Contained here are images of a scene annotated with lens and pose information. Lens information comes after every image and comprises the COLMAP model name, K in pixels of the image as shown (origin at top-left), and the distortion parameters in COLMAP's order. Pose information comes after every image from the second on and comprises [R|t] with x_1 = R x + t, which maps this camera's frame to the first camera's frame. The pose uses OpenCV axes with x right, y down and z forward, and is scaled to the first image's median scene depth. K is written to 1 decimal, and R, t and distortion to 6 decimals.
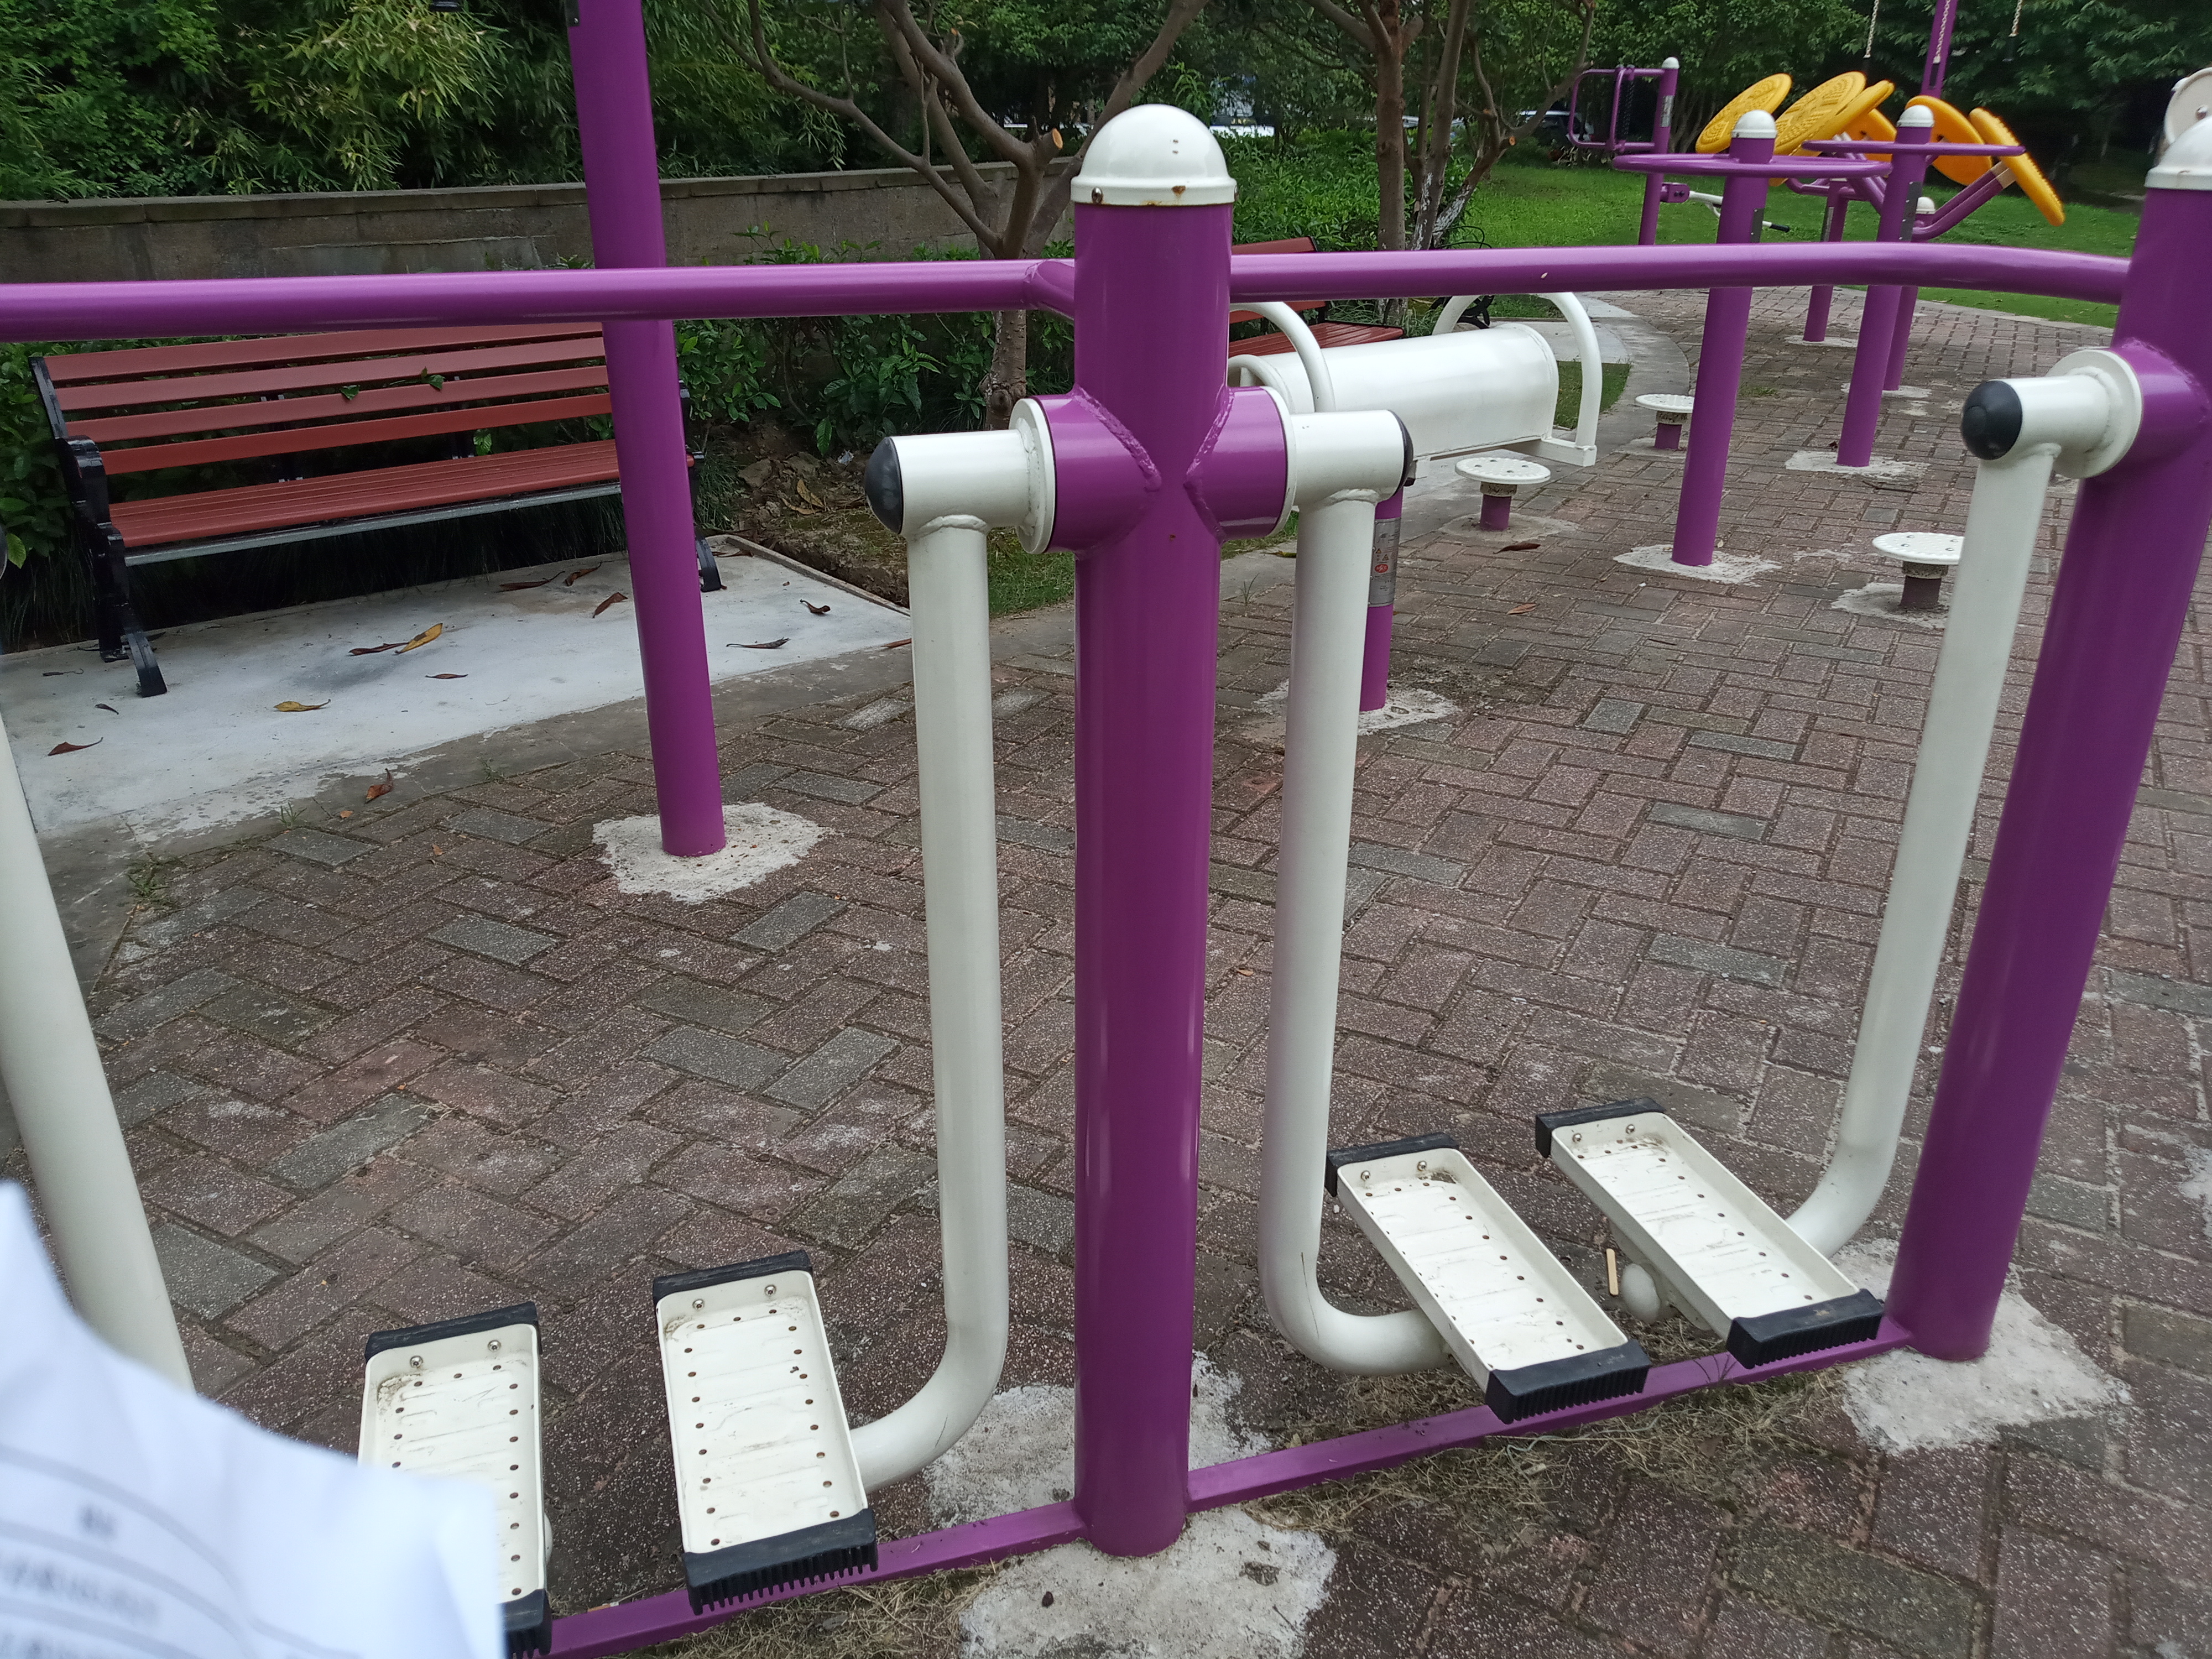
lens RADIAL K [[1750.2, 0, 1079.3], [0, 1750.2, 821.6], [0, 0, 1]] dist [-0.008020, 0.011920]
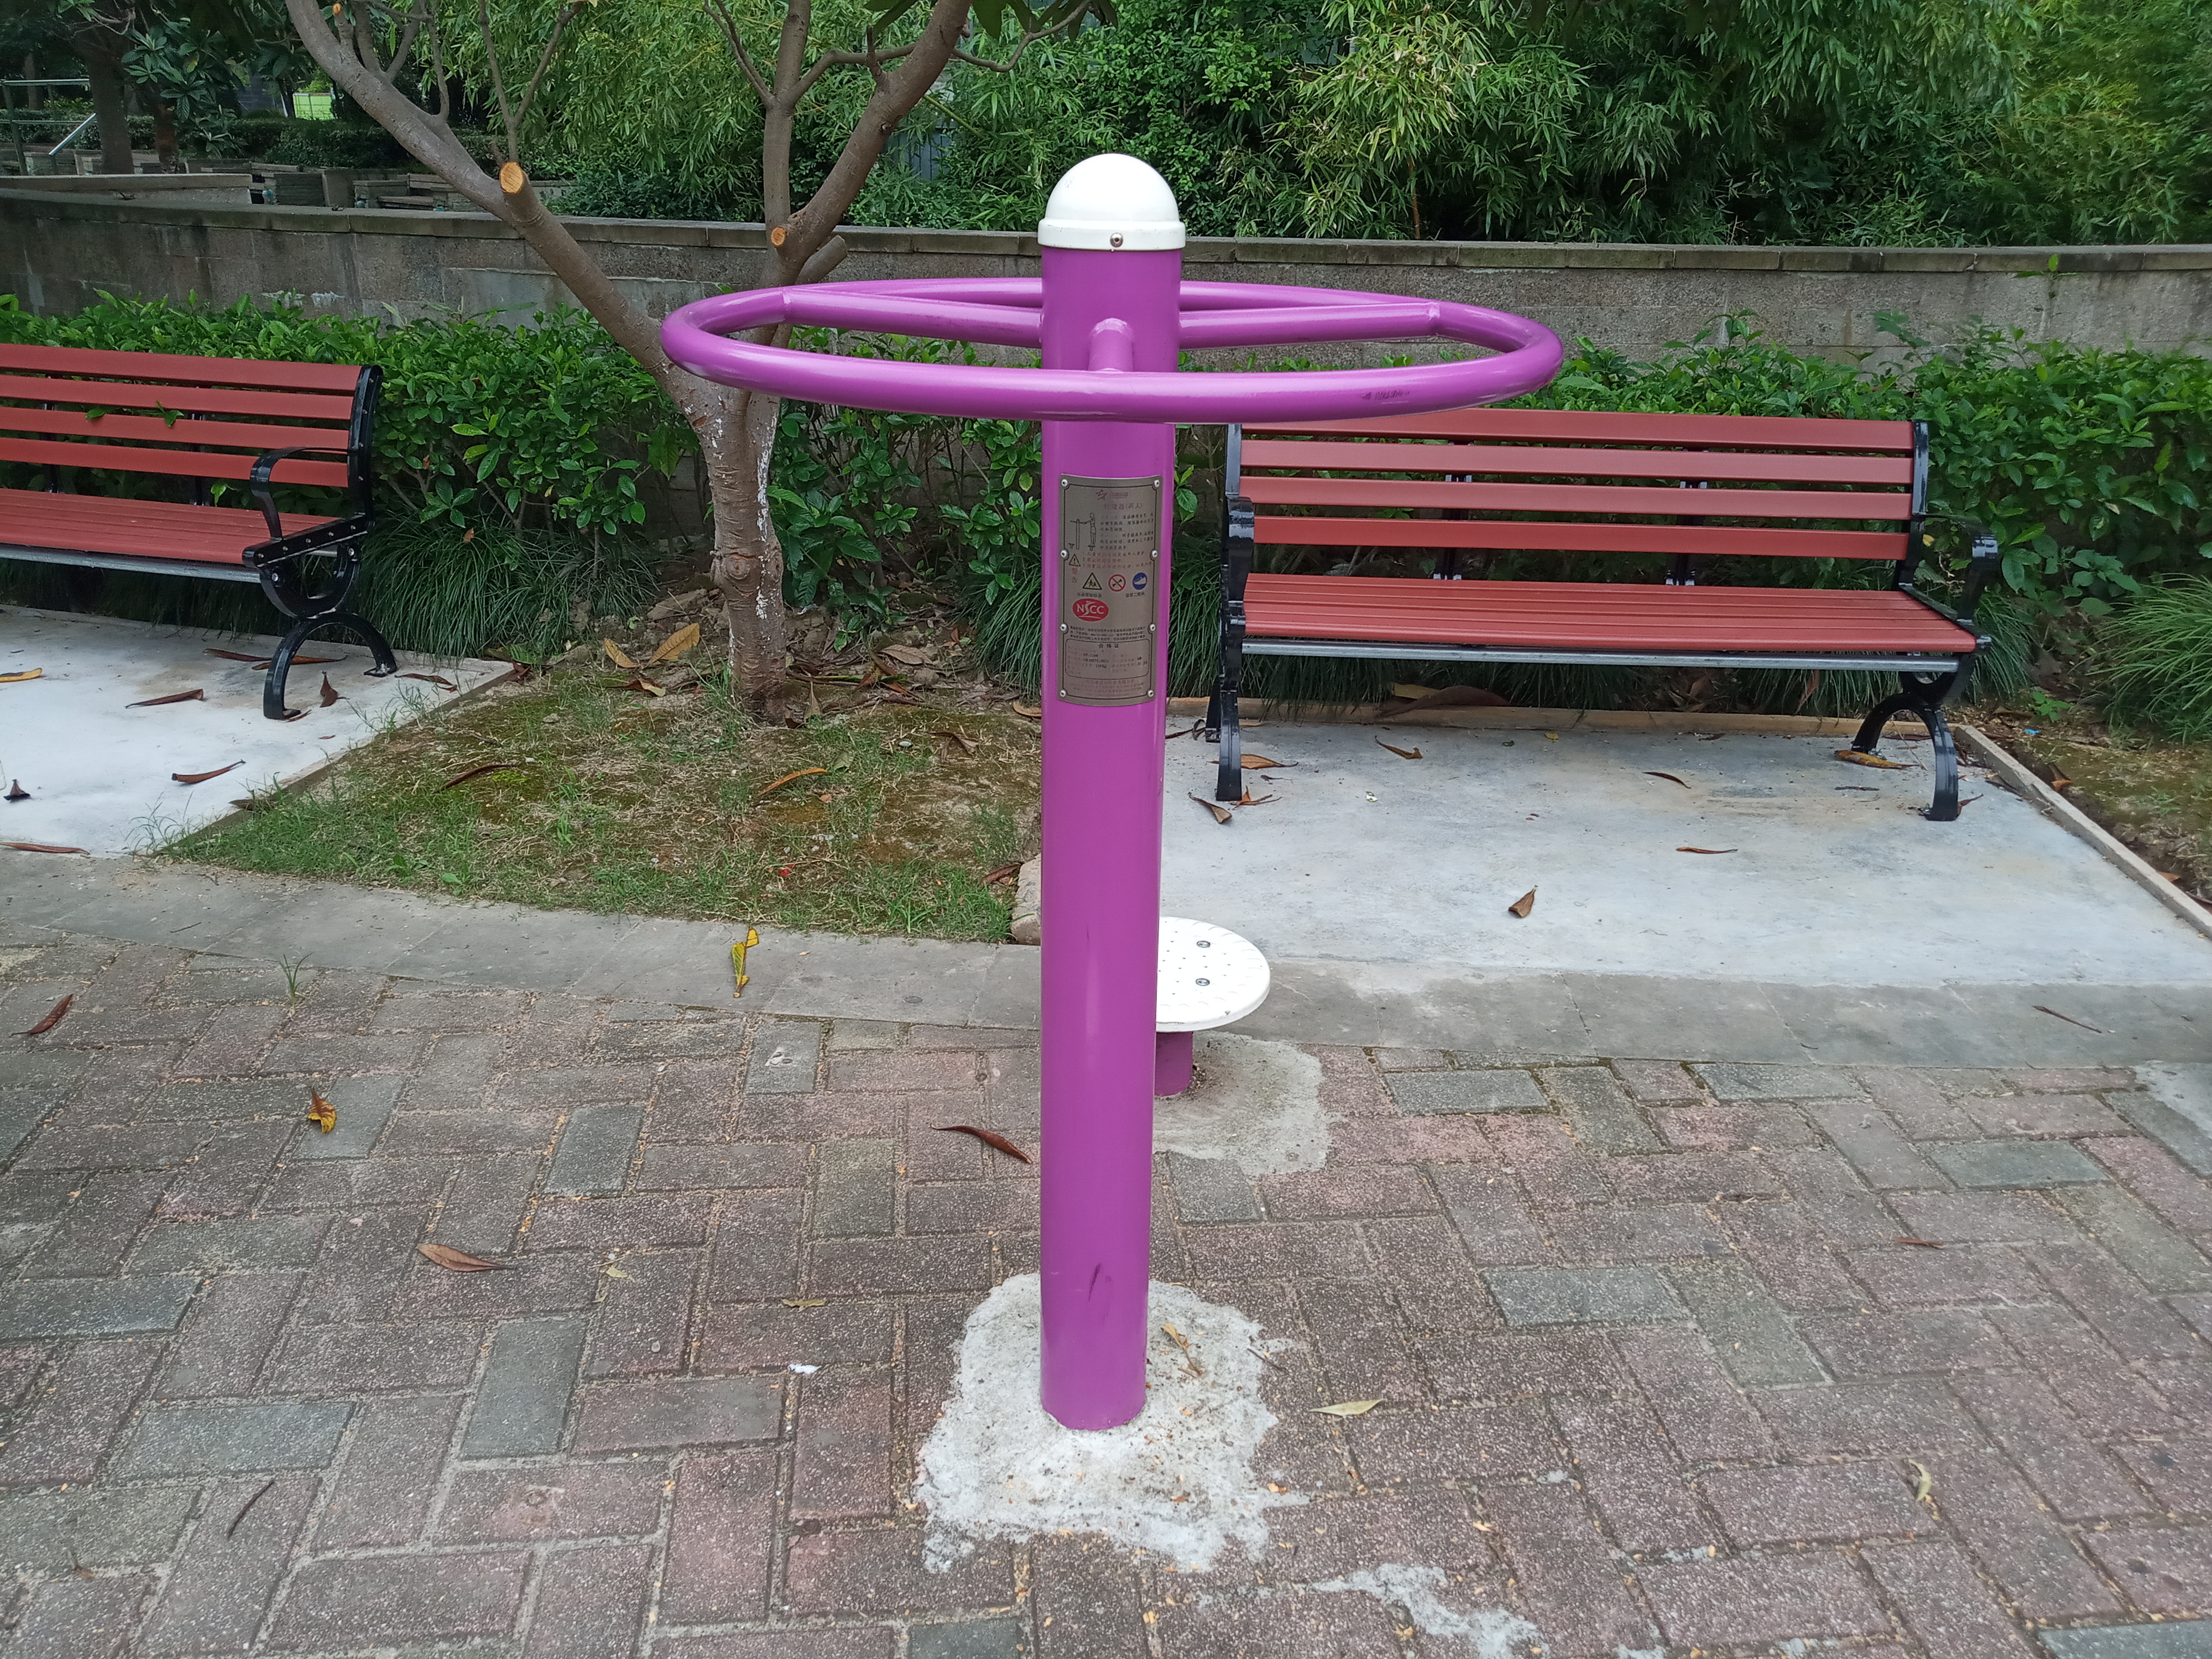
lens RADIAL K [[1750.2, 0, 1079.3], [0, 1750.2, 821.6], [0, 0, 1]] dist [-0.008020, 0.011920]
pose [[0.525893, 0.301911, -0.795164, 0.594953], [-0.338192, 0.932026, 0.130208, -0.300938], [0.780425, 0.200443, 0.592249, 0.789402]]
